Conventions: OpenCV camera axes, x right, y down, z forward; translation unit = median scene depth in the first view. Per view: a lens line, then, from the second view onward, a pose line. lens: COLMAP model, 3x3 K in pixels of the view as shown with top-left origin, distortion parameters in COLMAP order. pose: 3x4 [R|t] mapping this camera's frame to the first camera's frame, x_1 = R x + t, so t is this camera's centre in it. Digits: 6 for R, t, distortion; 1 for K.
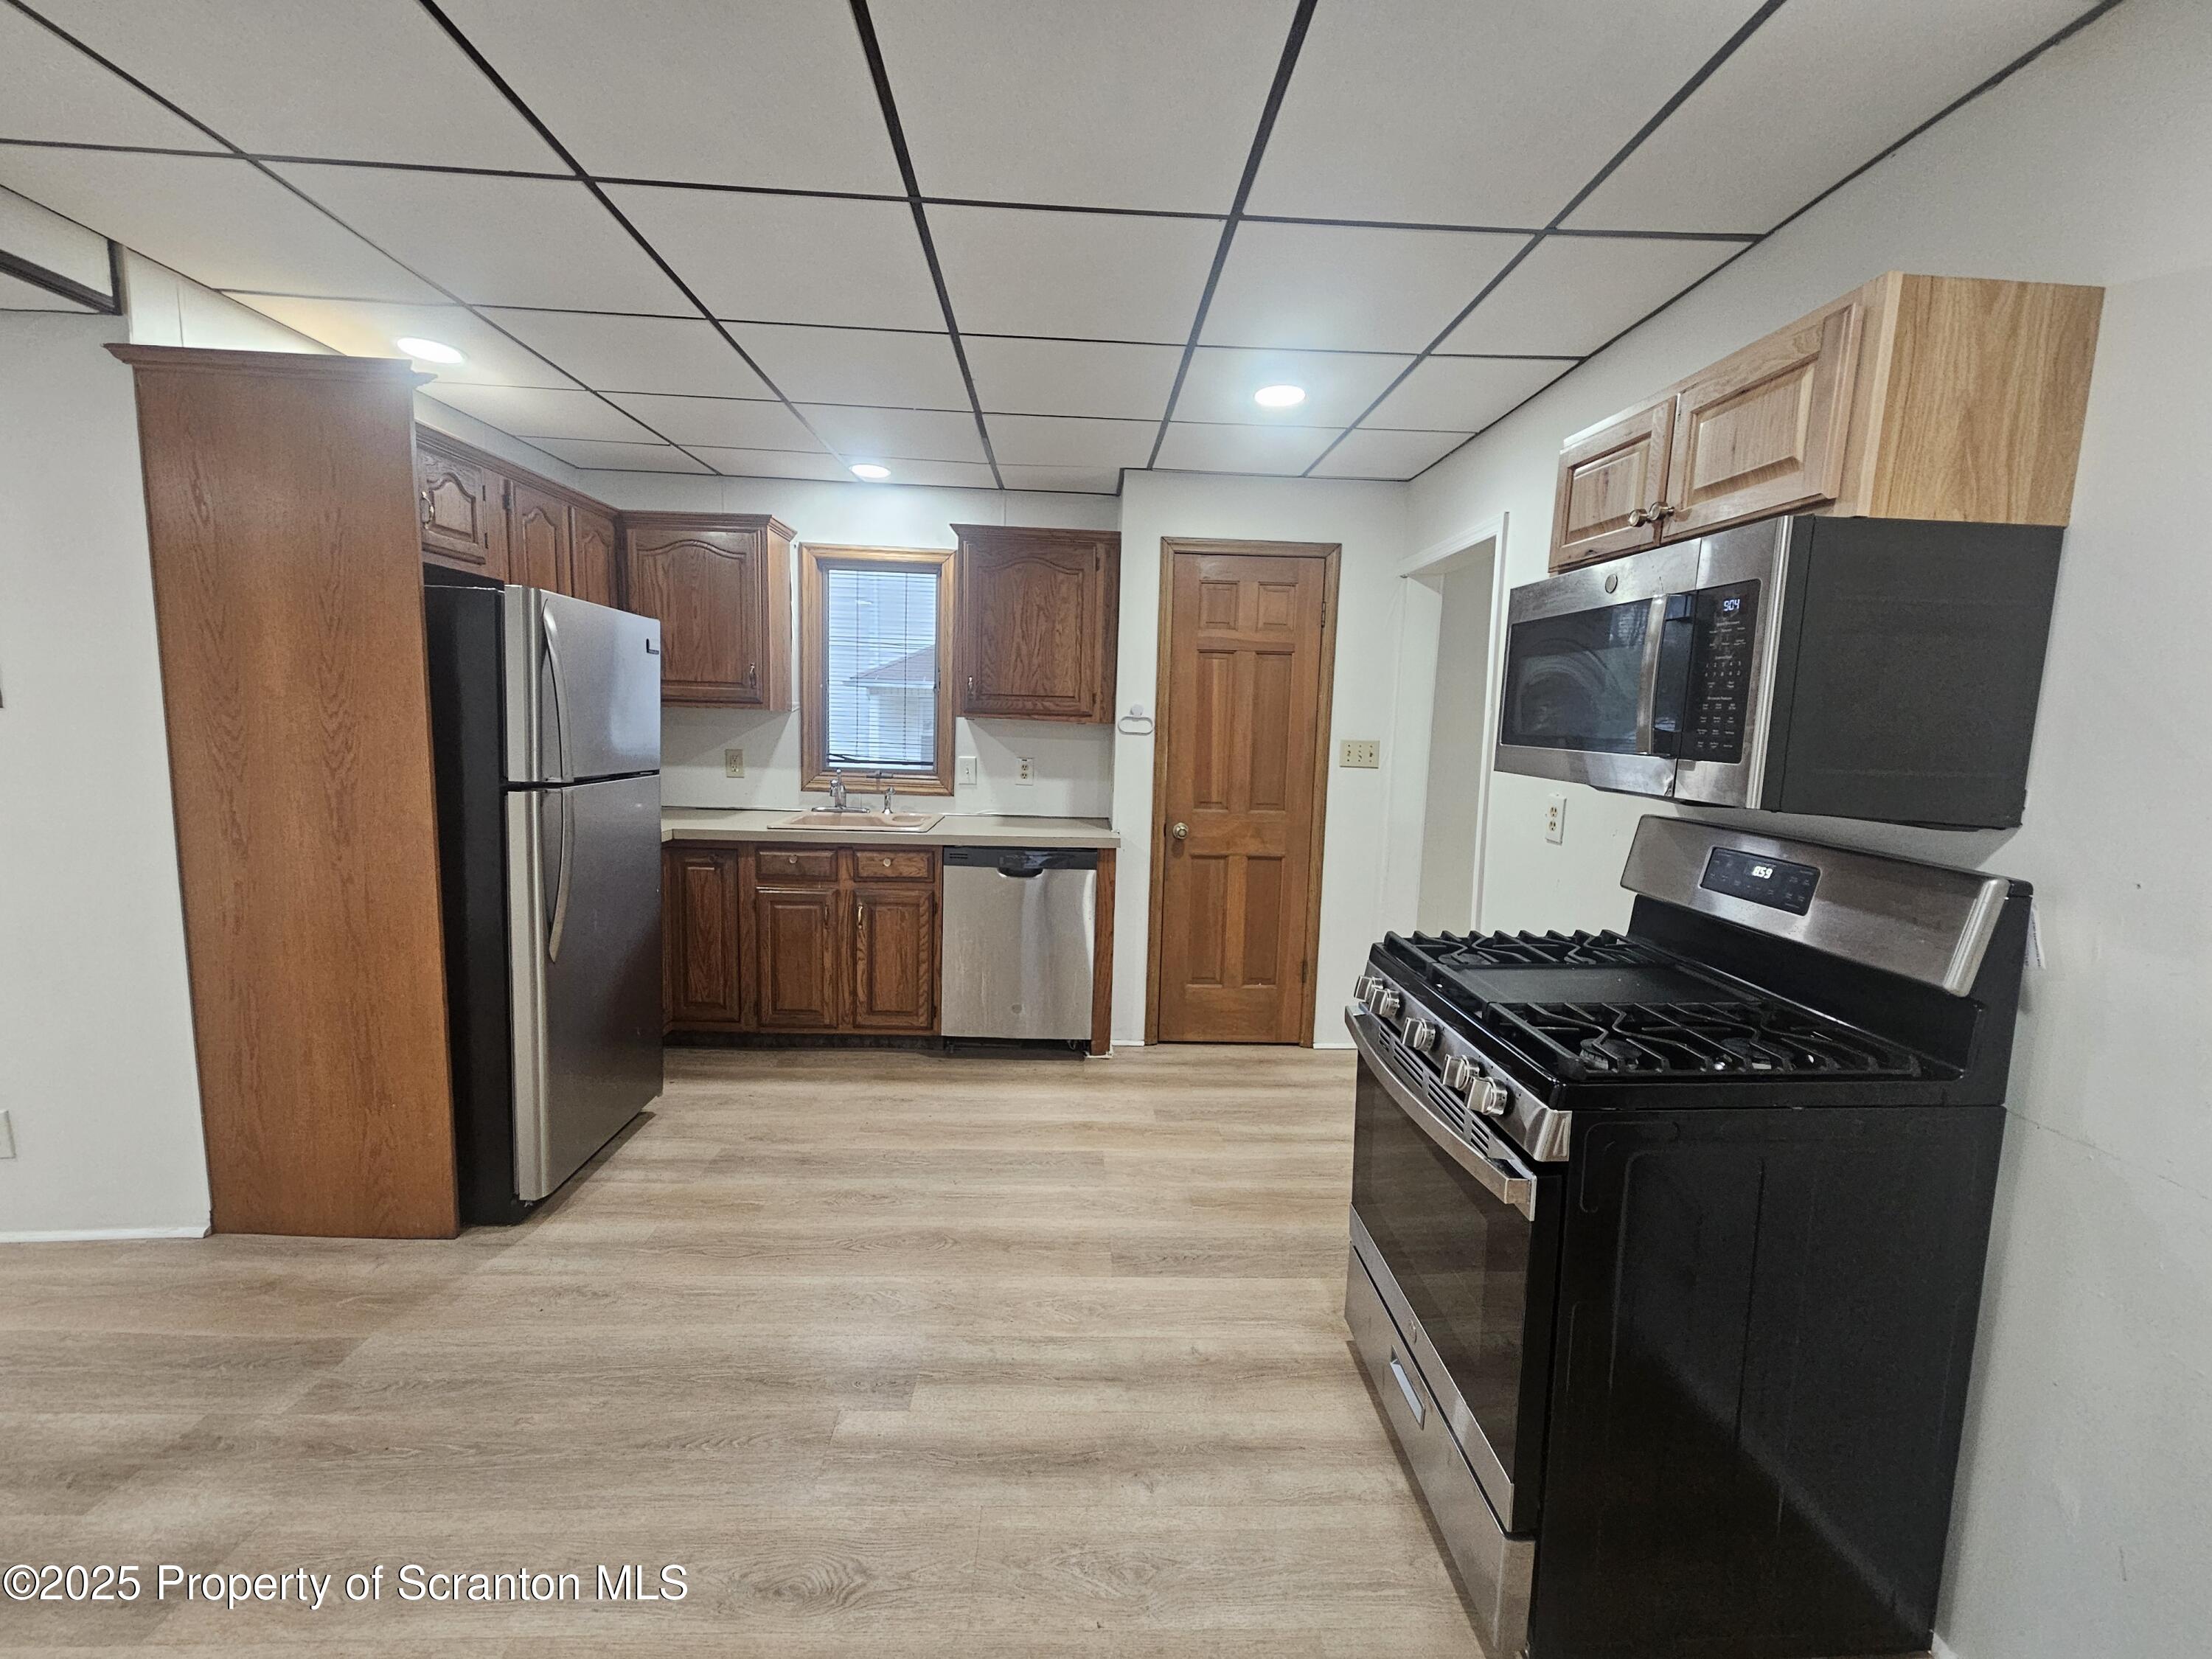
lens RADIAL K [[903.1, 0, 1112.6], [0, 903.1, 824.1], [0, 0, 1]] dist [-0.001113, 0.001031]
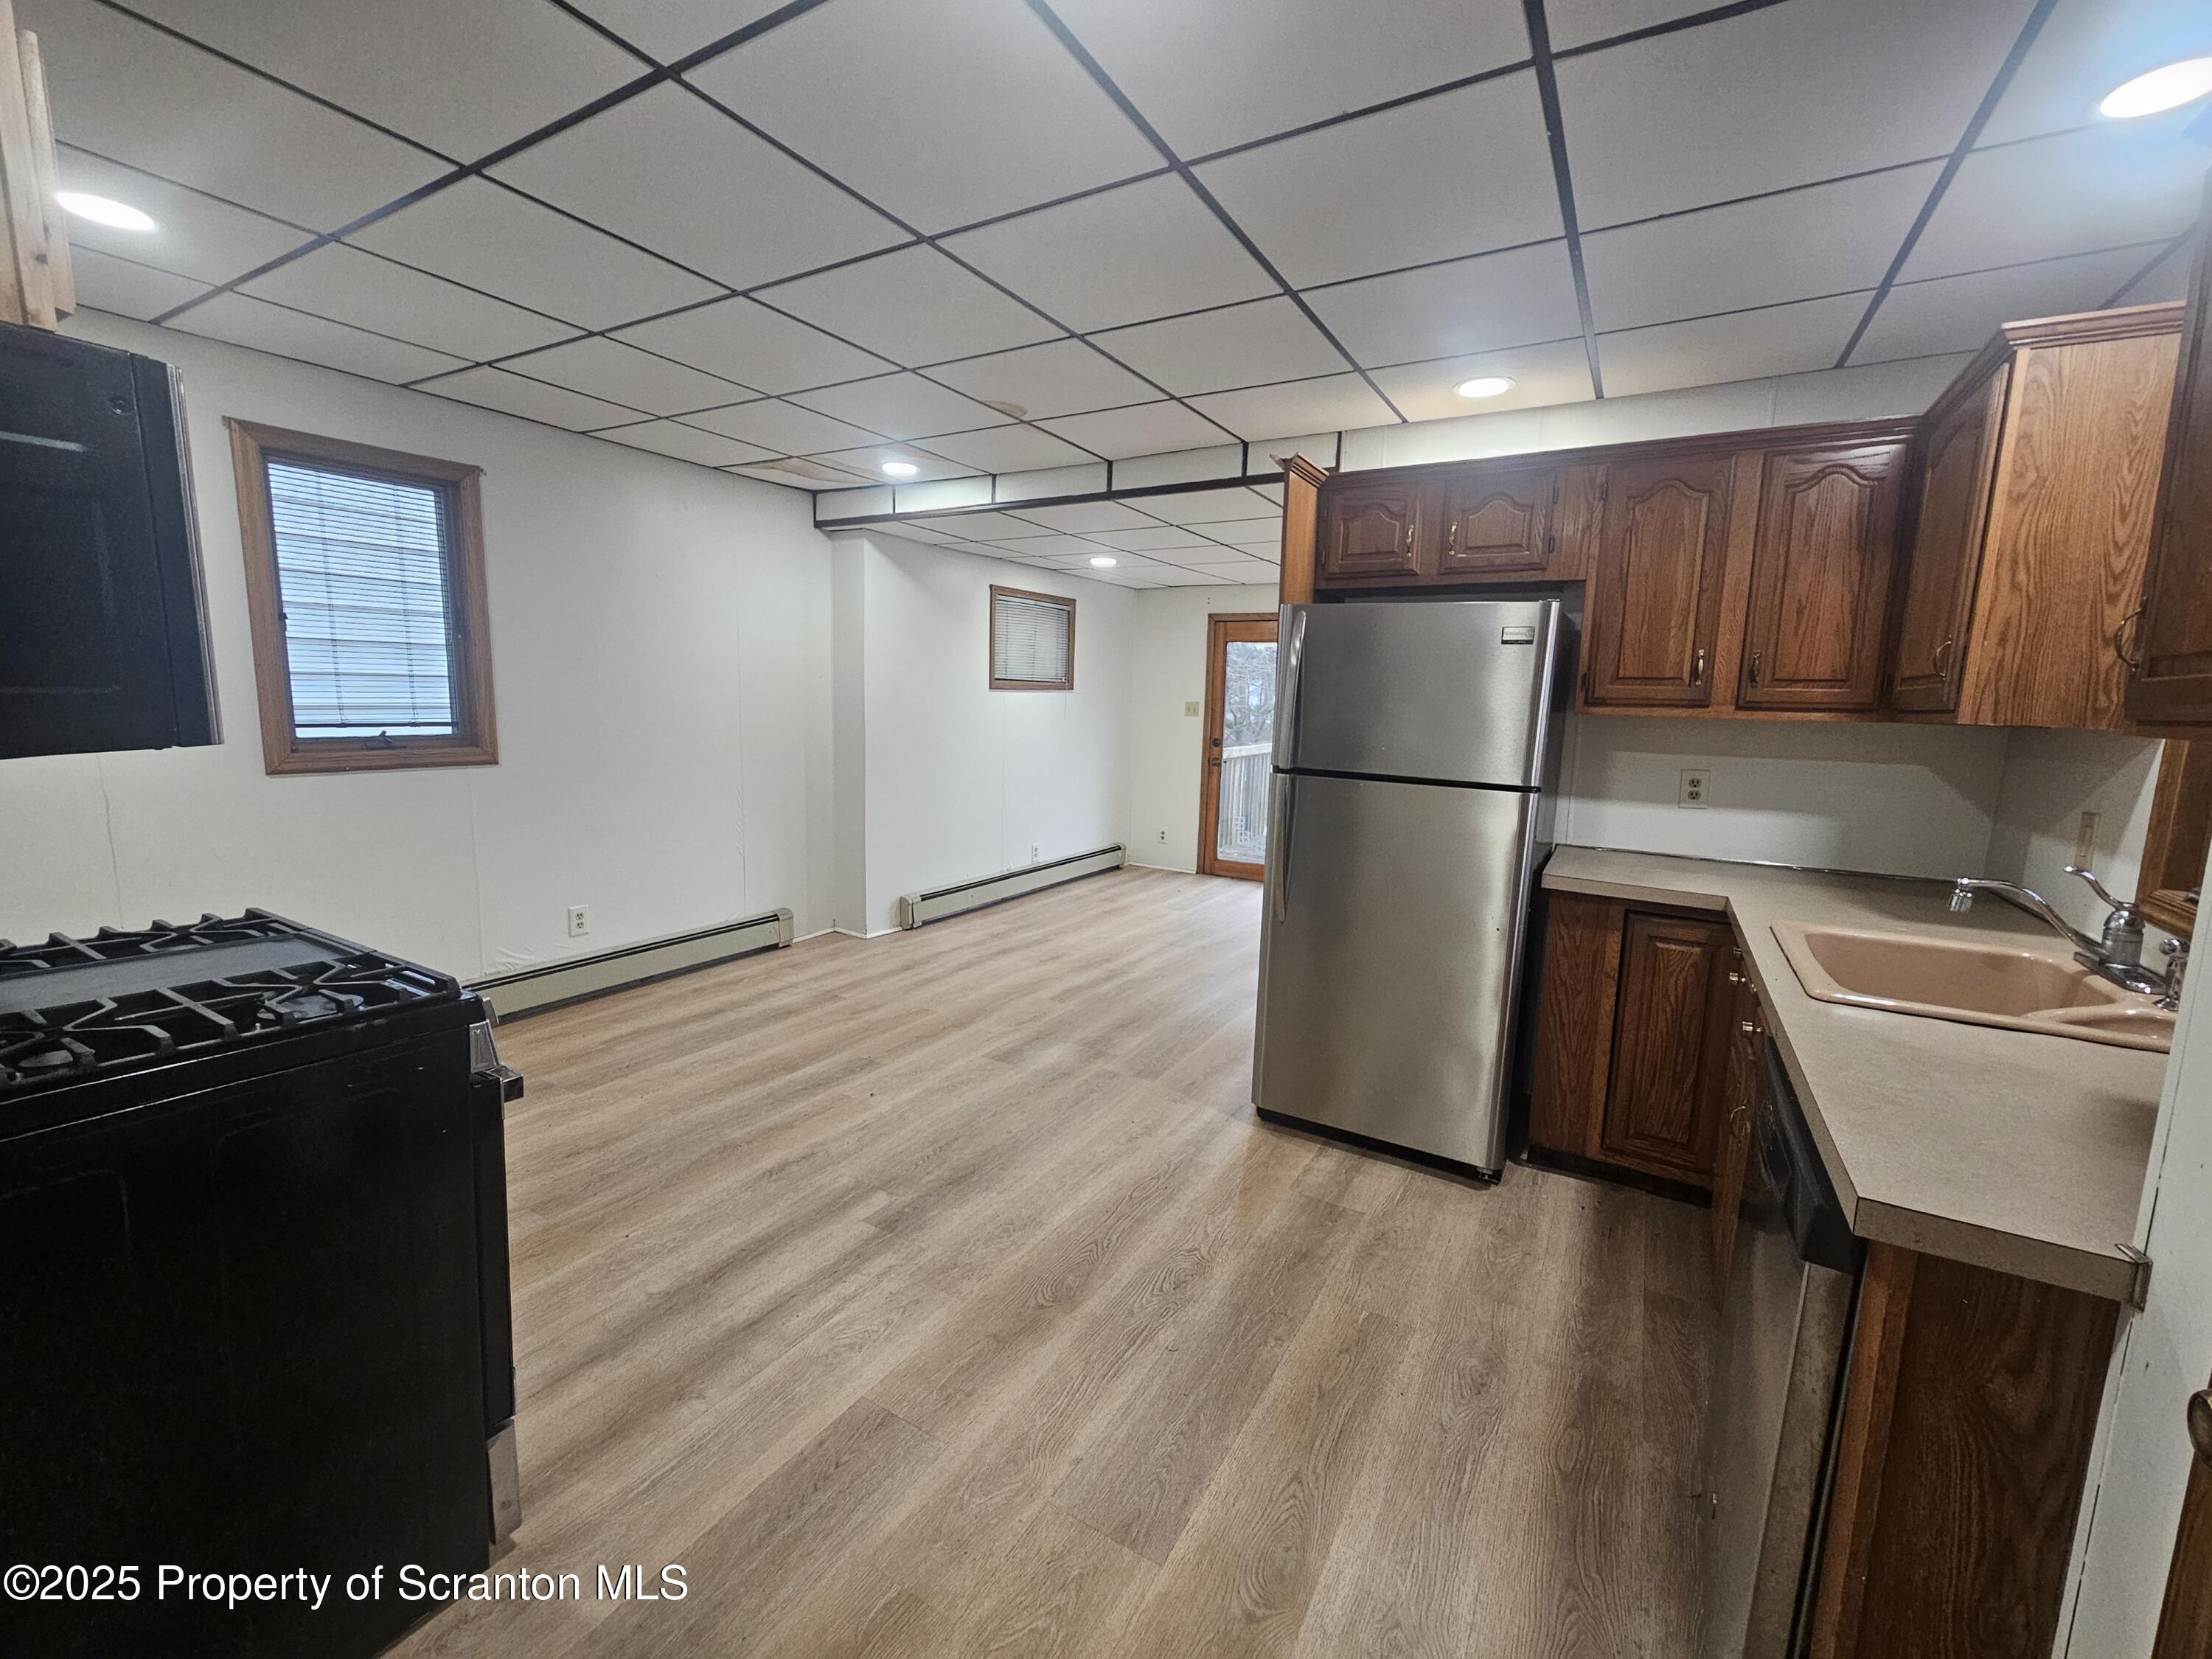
lens RADIAL K [[903.1, 0, 1108.5], [0, 903.1, 820.5], [0, 0, 1]] dist [-0.001113, 0.001031]
pose [[-0.538635, 0.069012, -0.839708, 0.434316], [-0.147549, 0.973512, 0.174654, -0.132961], [0.829519, 0.217973, -0.514185, 1.249979]]
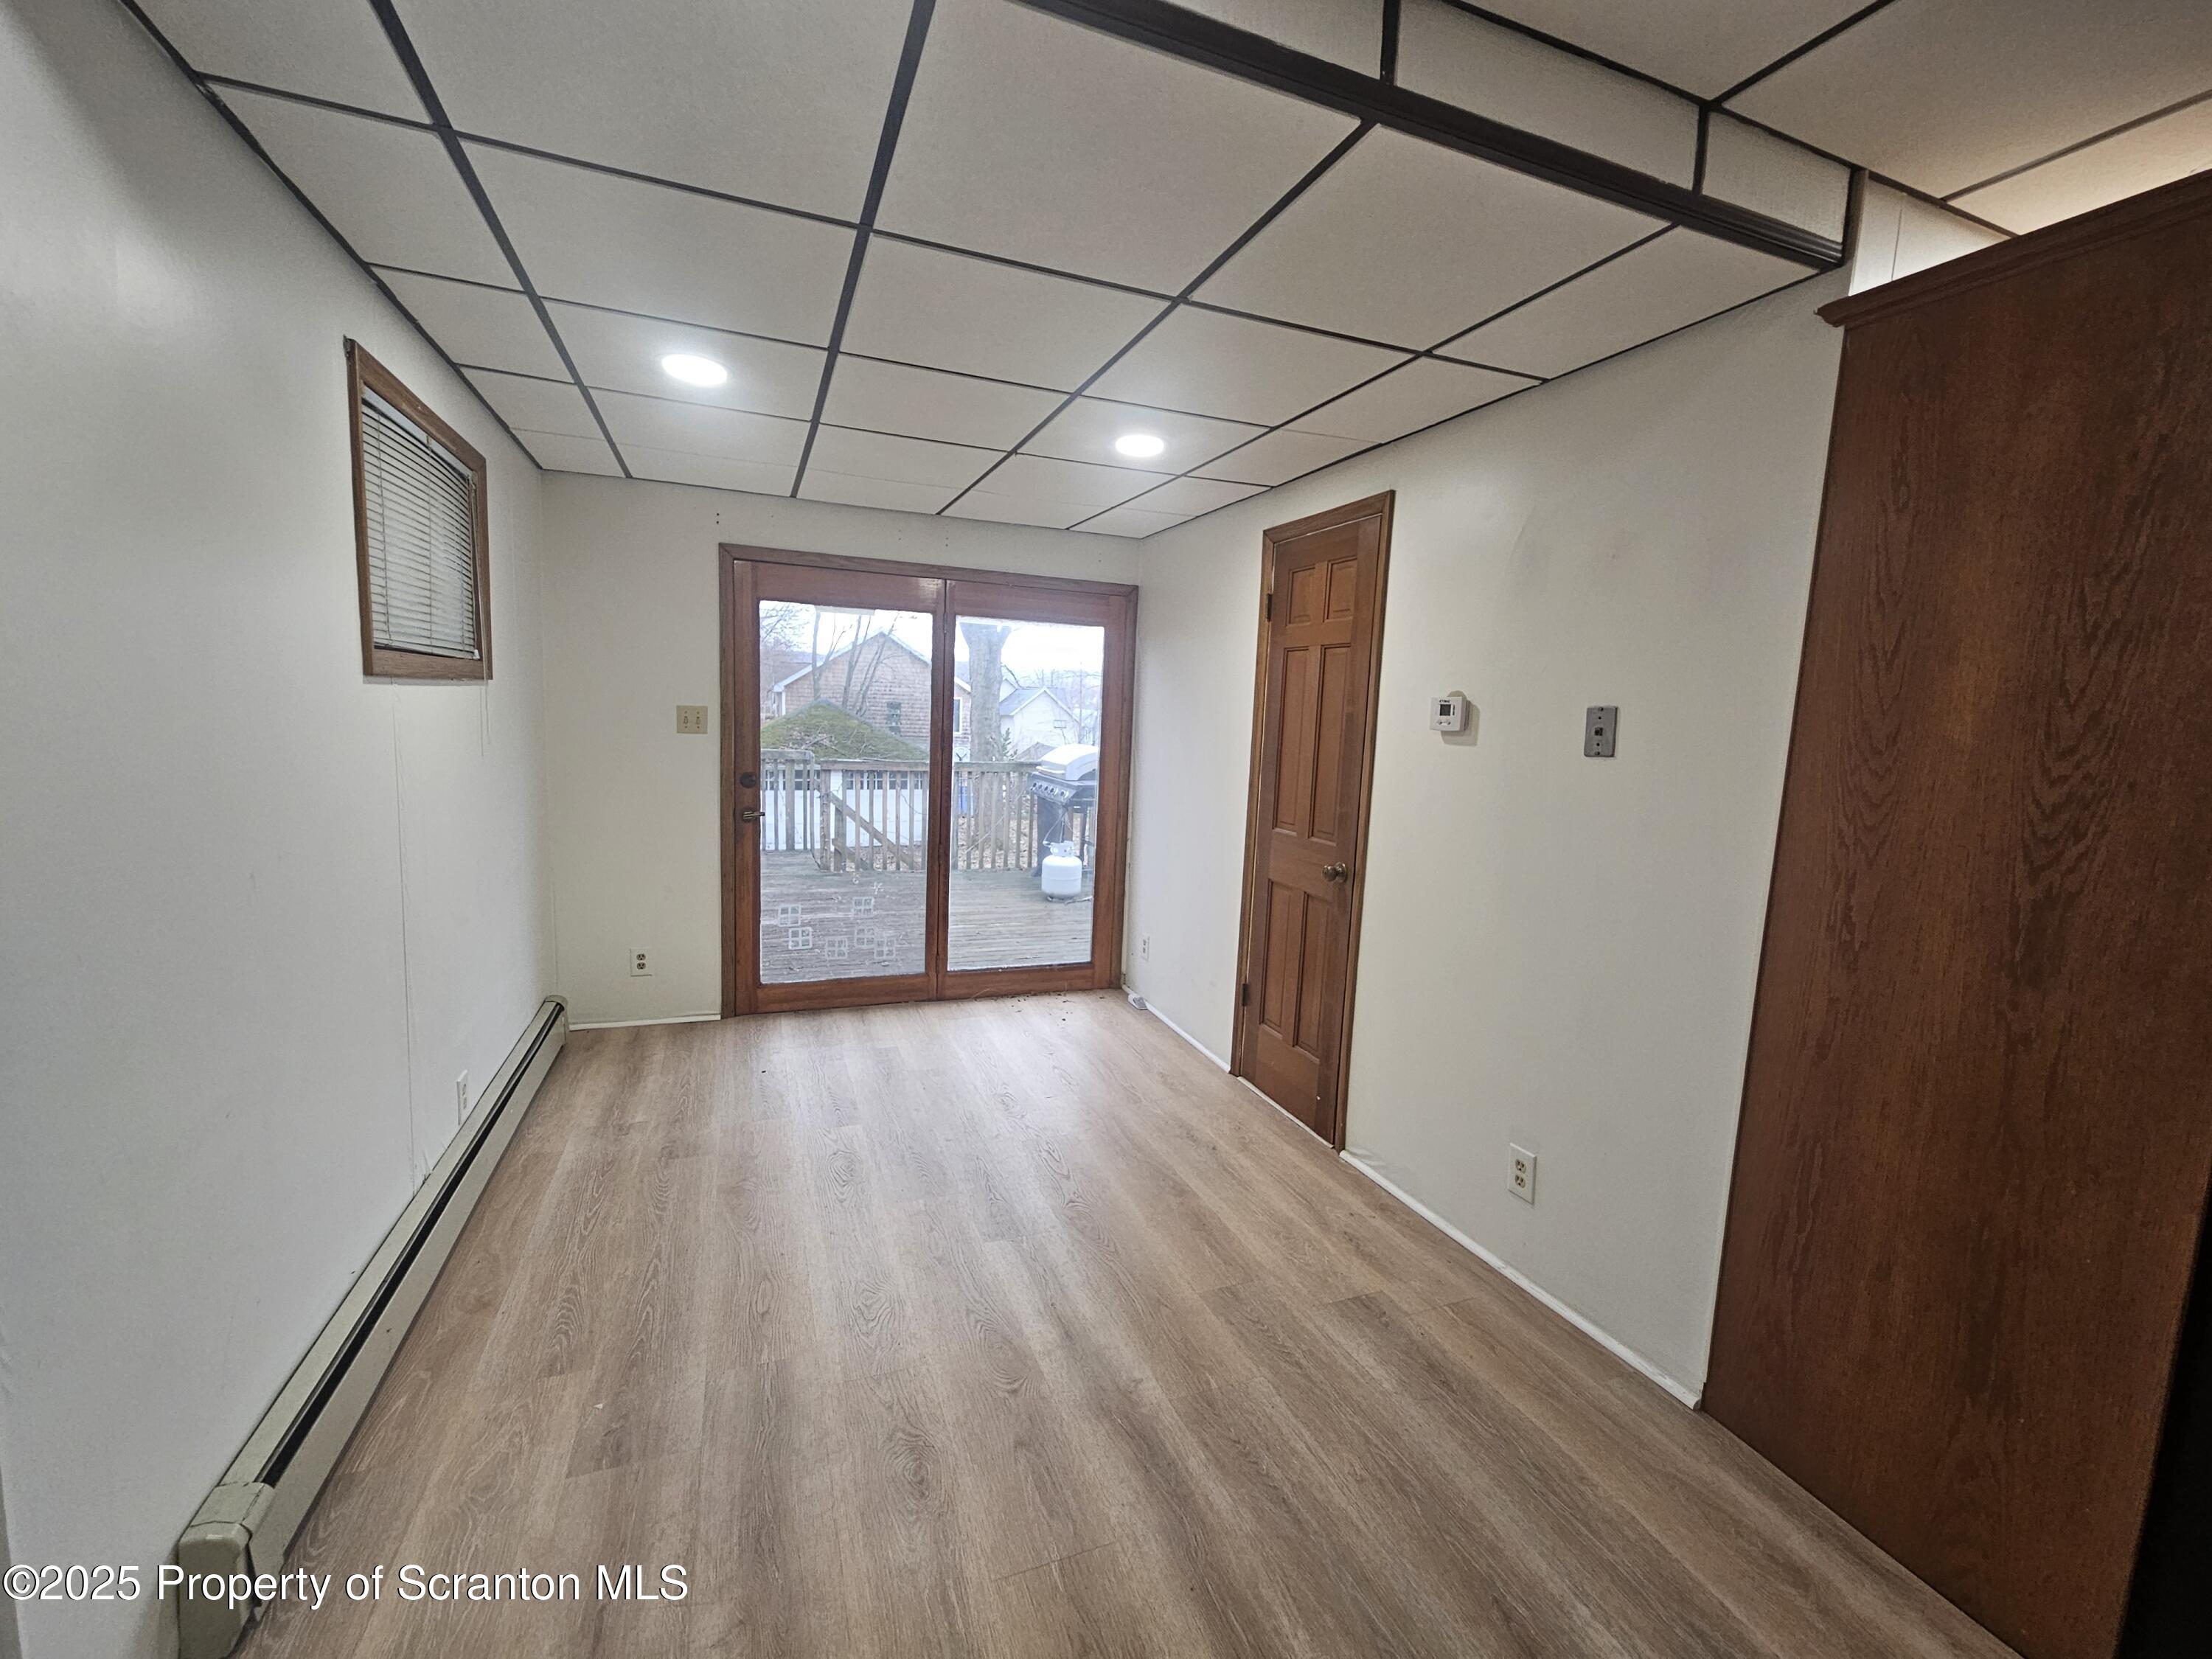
lens RADIAL K [[903.1, 0, 1106.7], [0, 903.1, 830.8], [0, 0, 1]] dist [-0.001113, 0.001031]
pose [[0.329740, 0.101404, -0.938610, -0.402013], [-0.142181, 0.988209, 0.056813, -0.023817], [0.933304, 0.114719, 0.340270, 0.147129]]
